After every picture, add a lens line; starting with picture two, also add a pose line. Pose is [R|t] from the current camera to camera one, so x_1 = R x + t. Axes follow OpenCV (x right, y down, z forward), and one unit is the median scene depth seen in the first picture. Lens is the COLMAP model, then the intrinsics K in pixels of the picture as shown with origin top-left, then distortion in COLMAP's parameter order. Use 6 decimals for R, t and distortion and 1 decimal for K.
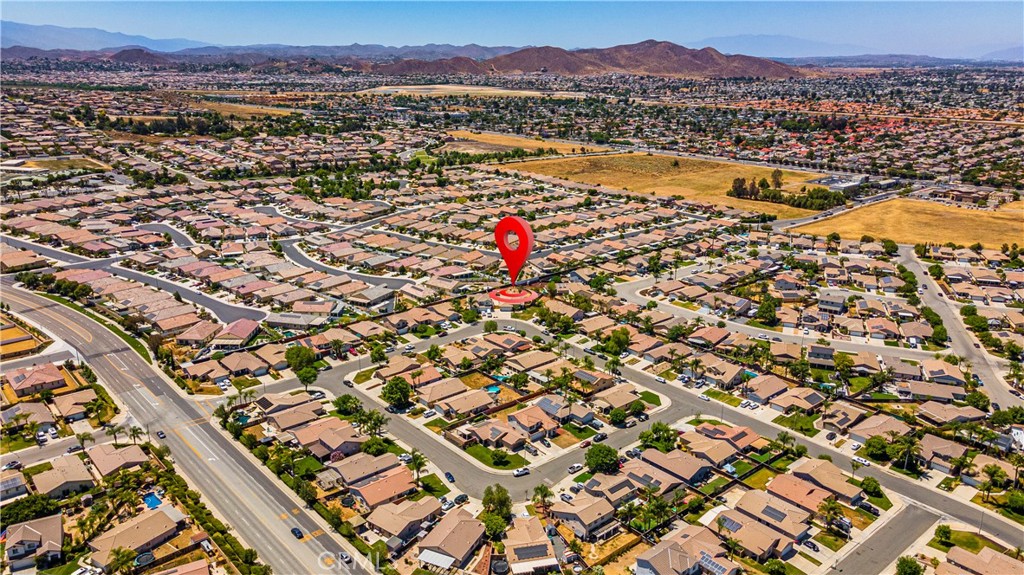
lens RADIAL K [[743.5, 0, 507.9], [0, 743.5, 286.7], [0, 0, 1]] dist [0.020357, 0.090289]
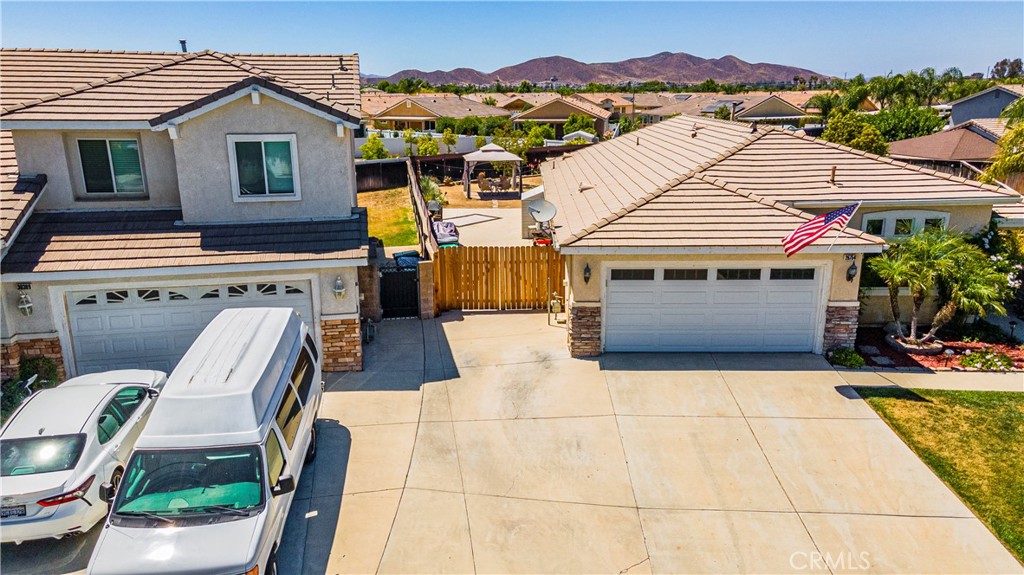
lens RADIAL K [[743.5, 0, 507.9], [0, 743.5, 286.7], [0, 0, 1]] dist [0.020357, 0.090289]
pose [[0.999850, -0.013367, -0.011016, -0.012382], [0.012893, 0.999036, -0.041974, 0.027601], [0.011566, 0.041825, 0.999058, 0.872143]]
